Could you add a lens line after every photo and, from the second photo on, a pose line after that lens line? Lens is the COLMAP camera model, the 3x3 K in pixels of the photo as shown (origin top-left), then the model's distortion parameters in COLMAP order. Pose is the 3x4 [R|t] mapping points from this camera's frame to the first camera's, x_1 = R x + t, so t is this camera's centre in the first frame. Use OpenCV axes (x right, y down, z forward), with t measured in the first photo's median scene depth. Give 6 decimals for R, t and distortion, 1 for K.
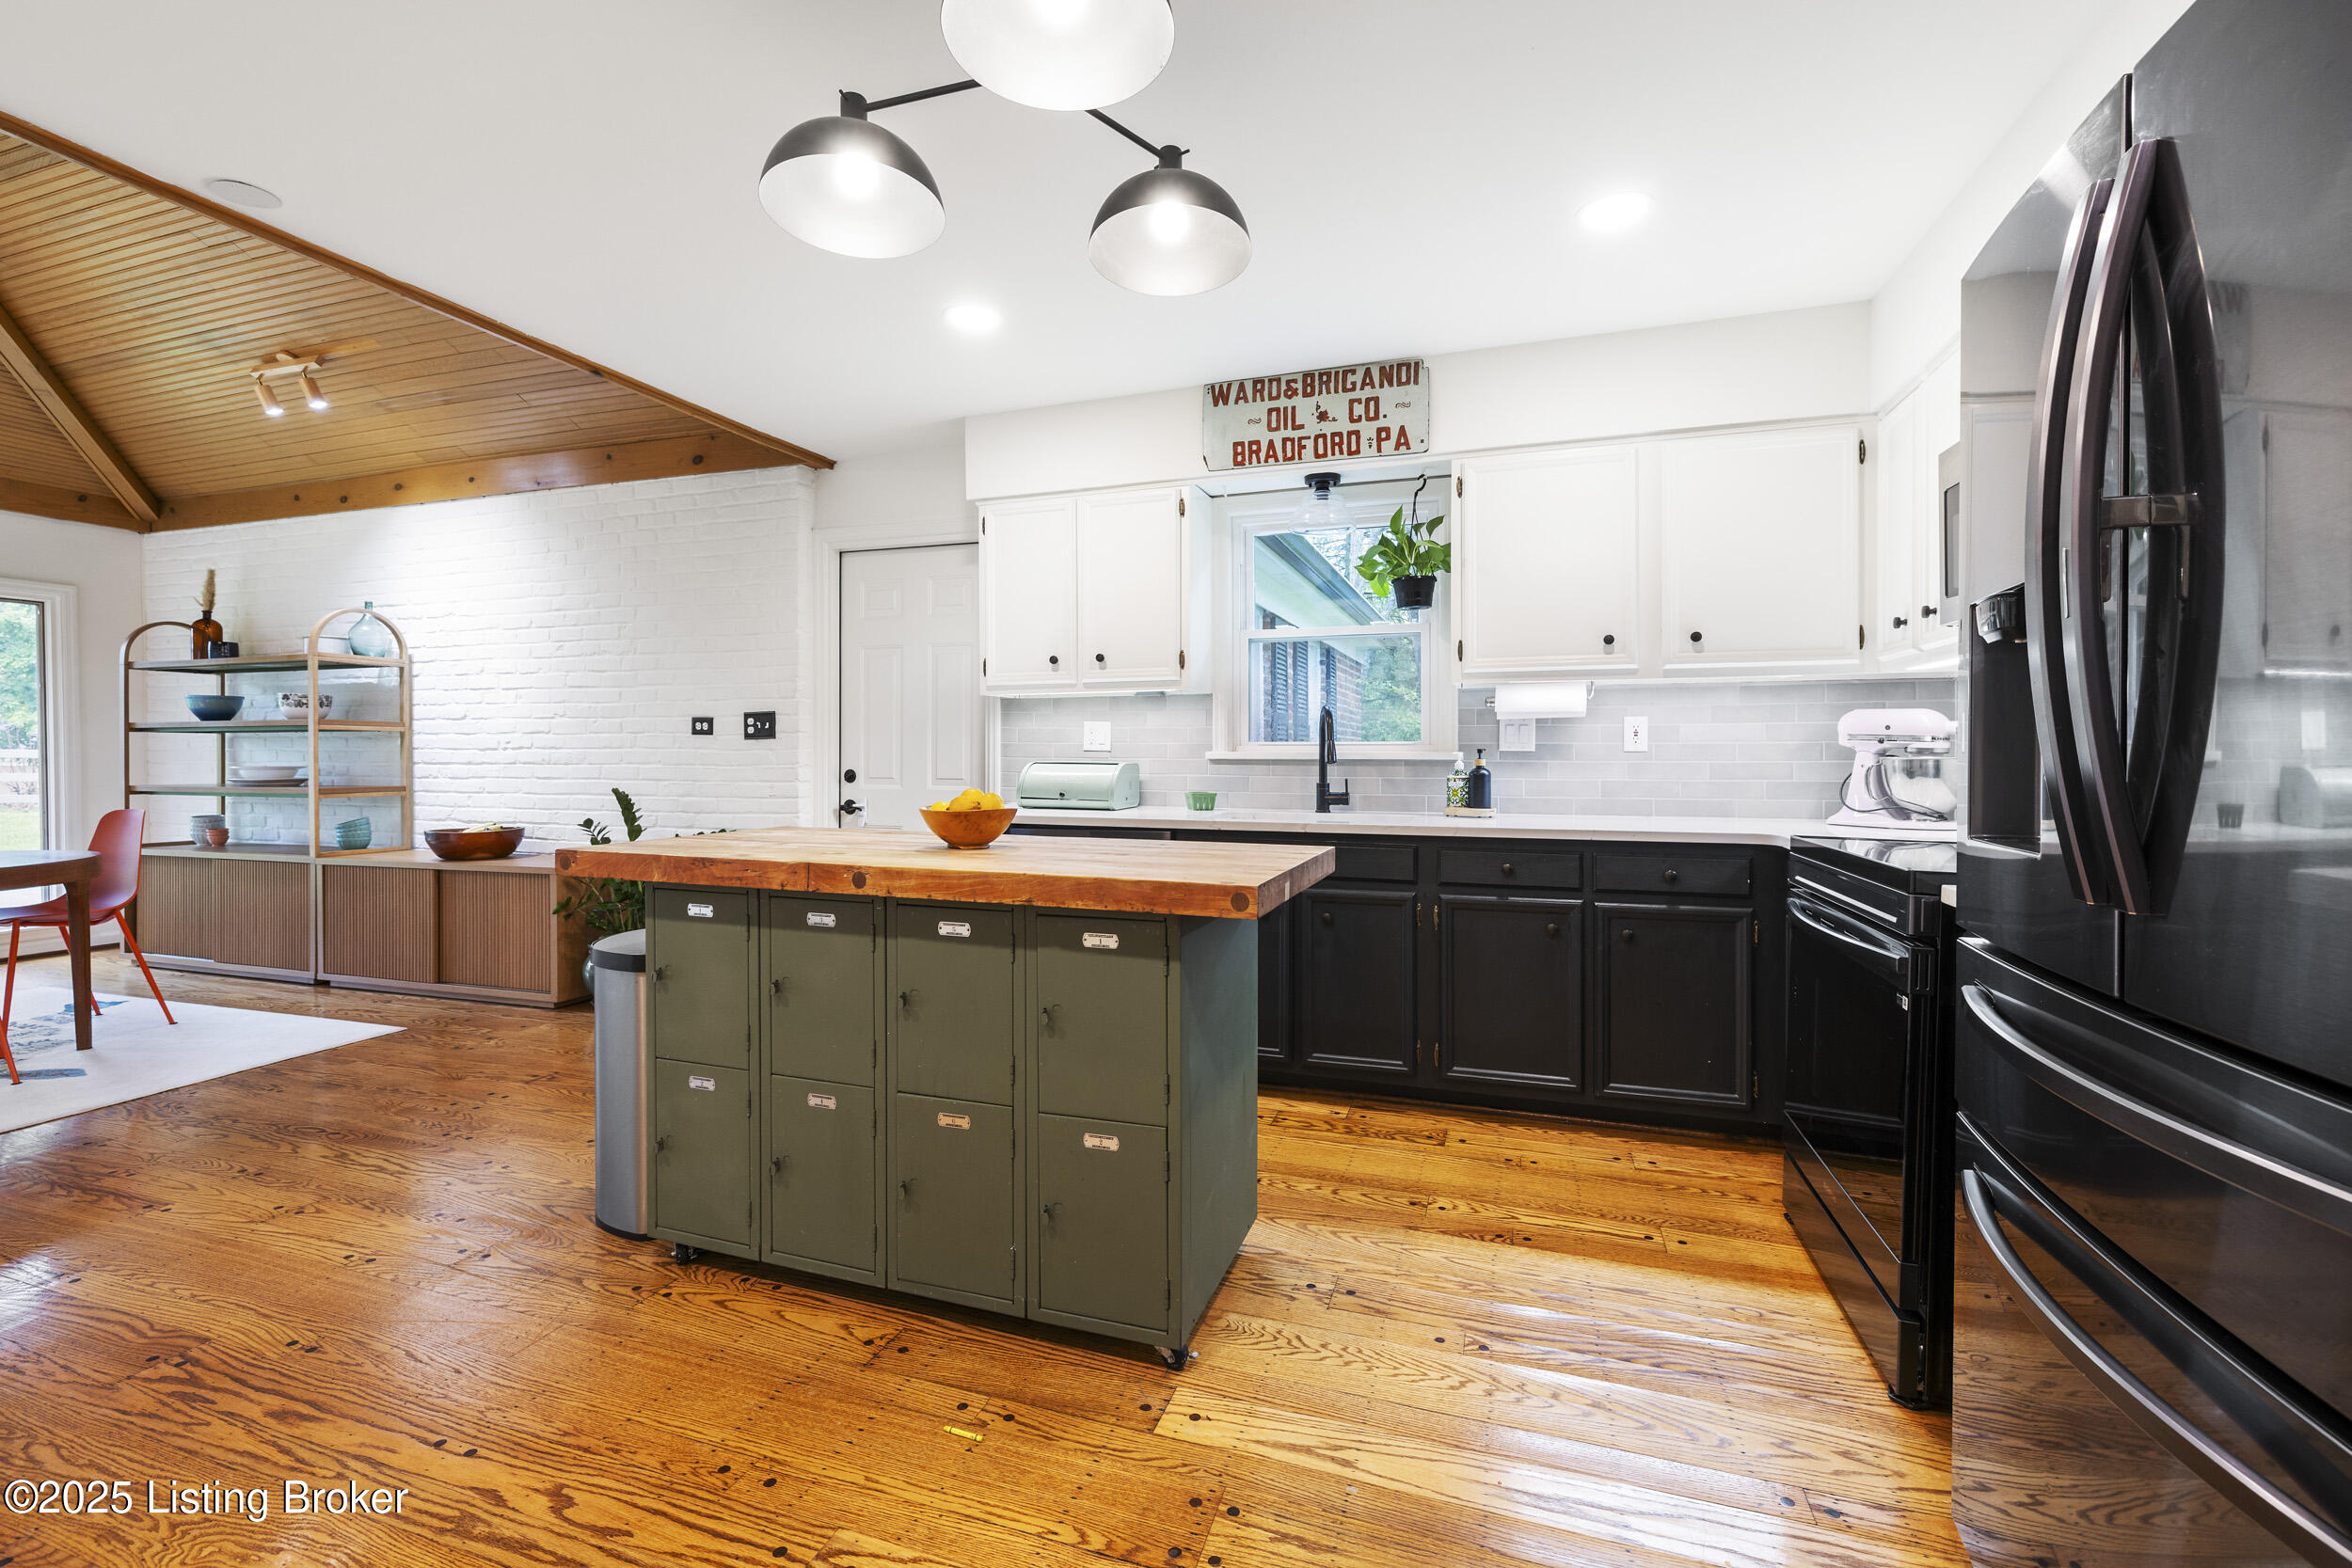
lens RADIAL K [[990.2, 0, 1182.2], [0, 990.2, 764.0], [0, 0, 1]] dist [-0.000071, -0.000257]
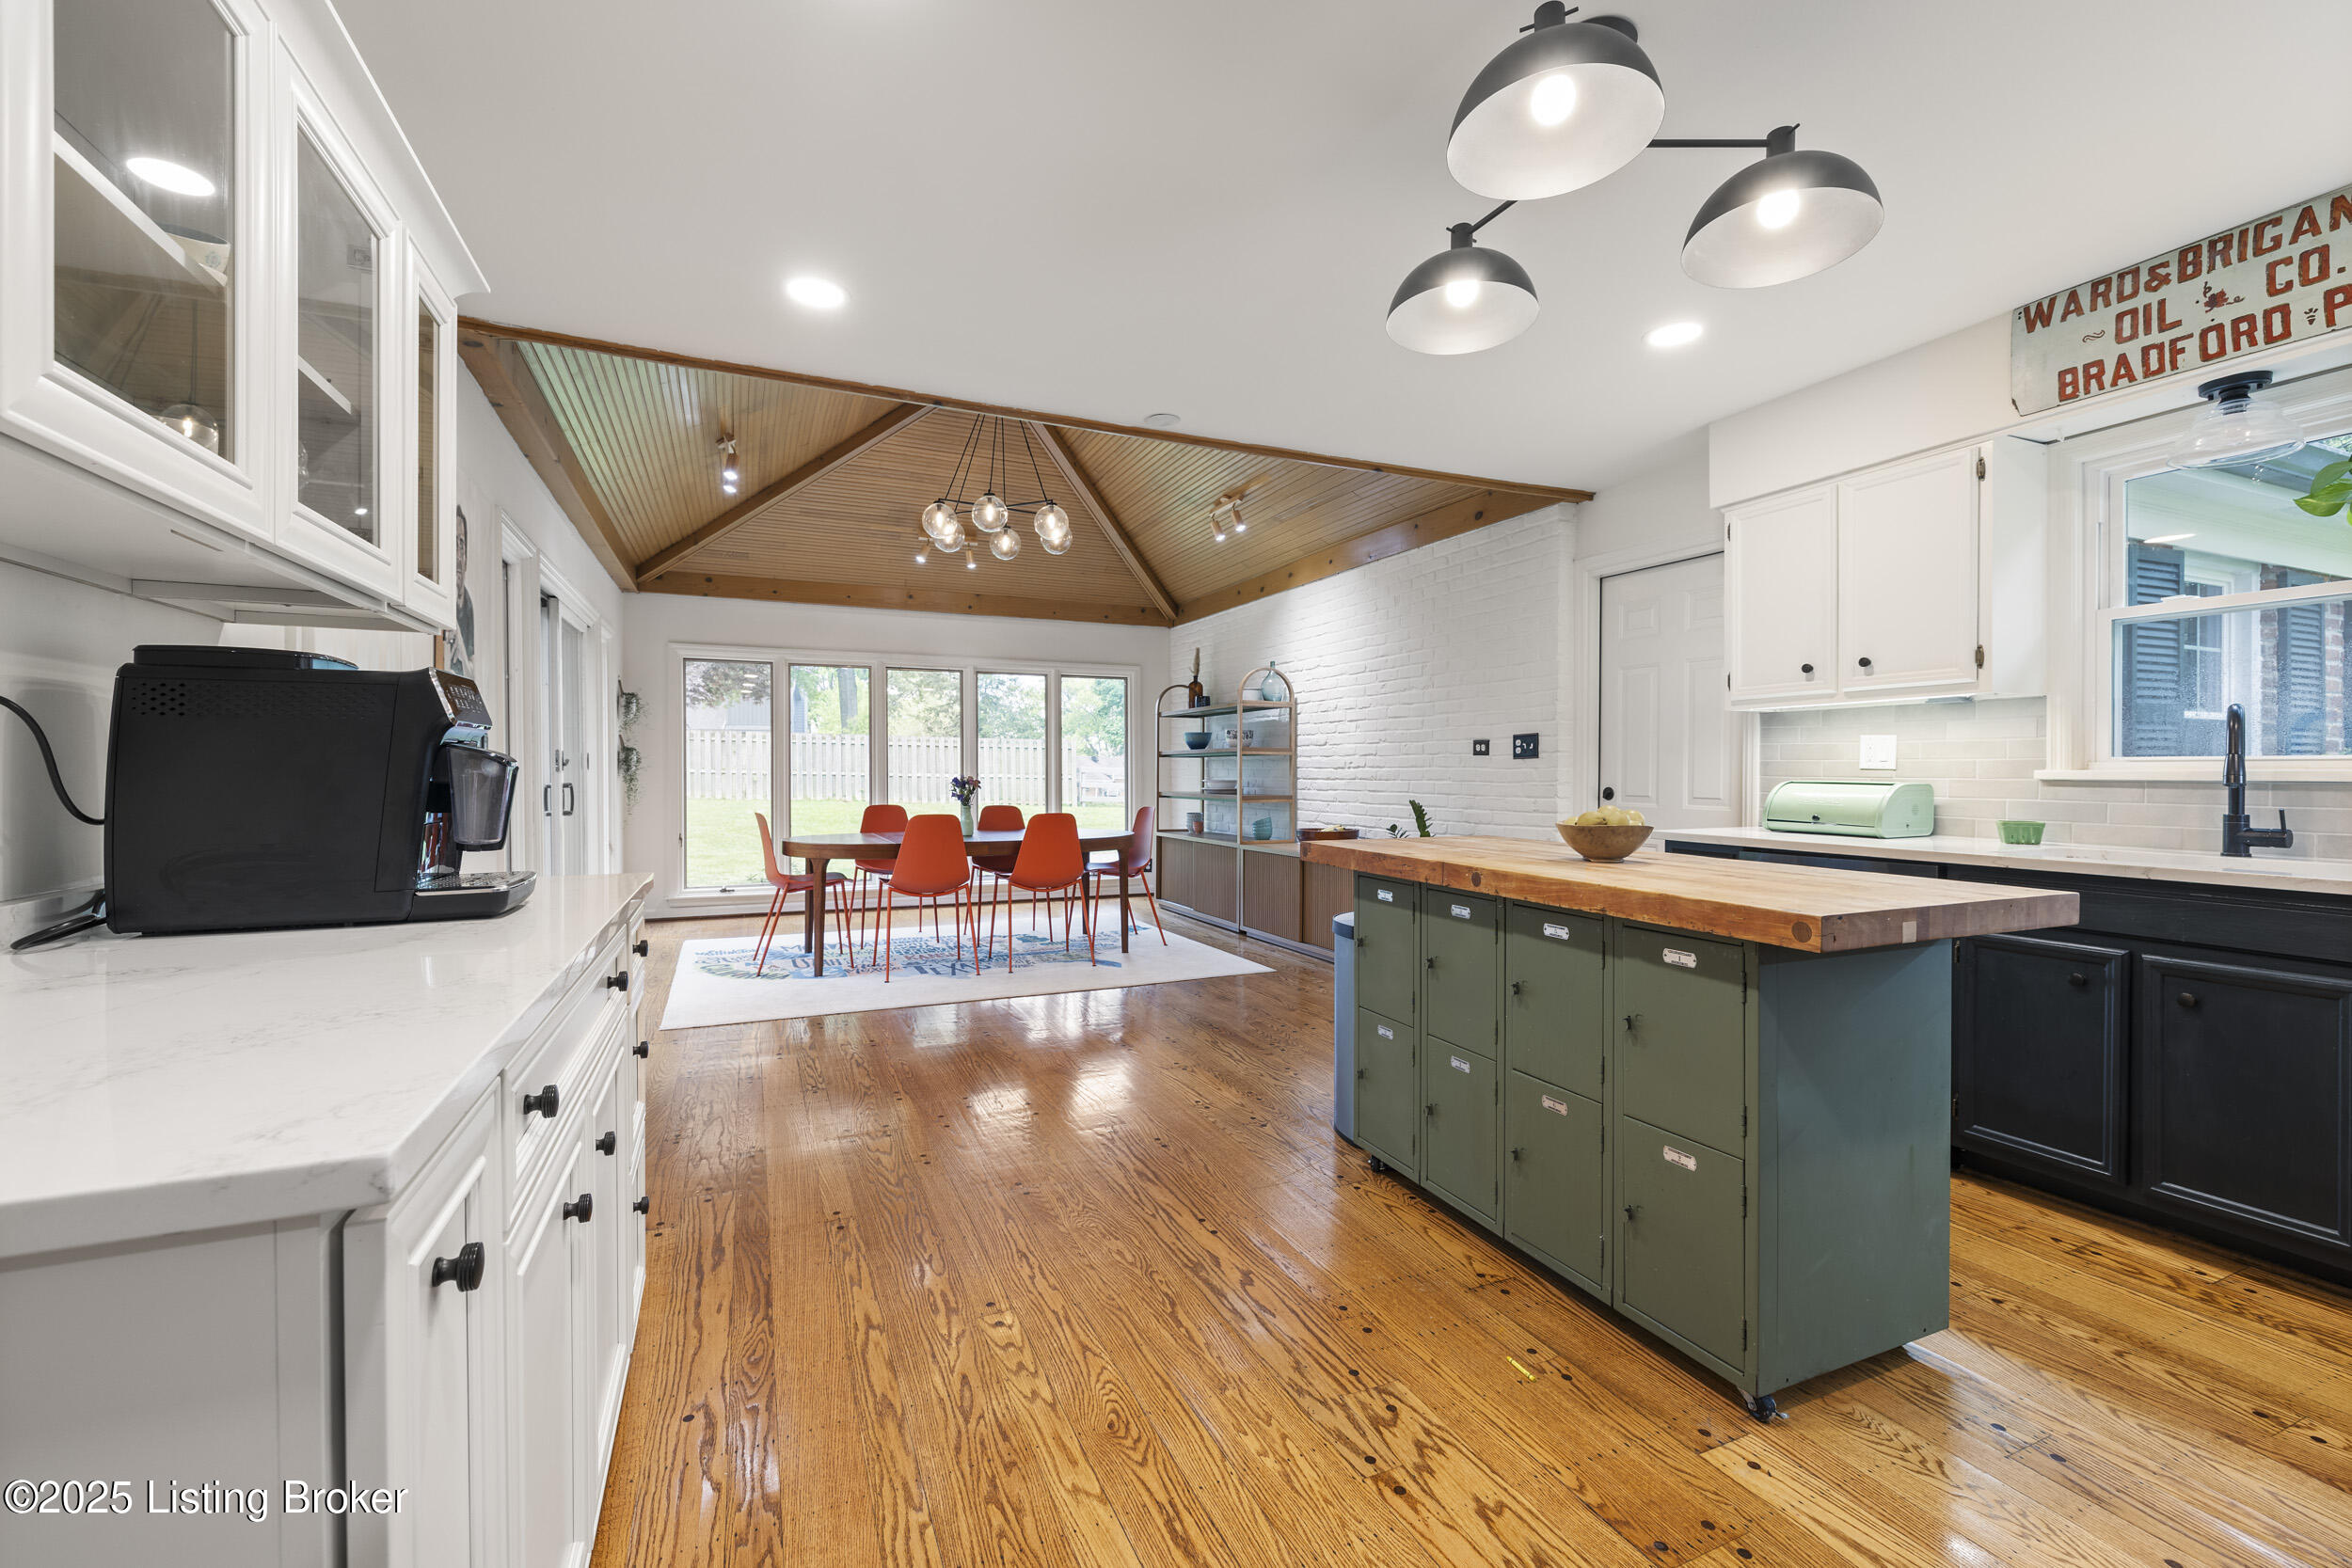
lens RADIAL K [[984.7, 0, 1182.3], [0, 984.7, 778.1], [0, 0, 1]] dist [0.000201, -0.000676]
pose [[0.673028, 0.005746, -0.739595, 0.163046], [-0.008551, 0.999963, -0.000013, -0.000259], [0.739568, 0.006333, 0.673053, -0.025945]]
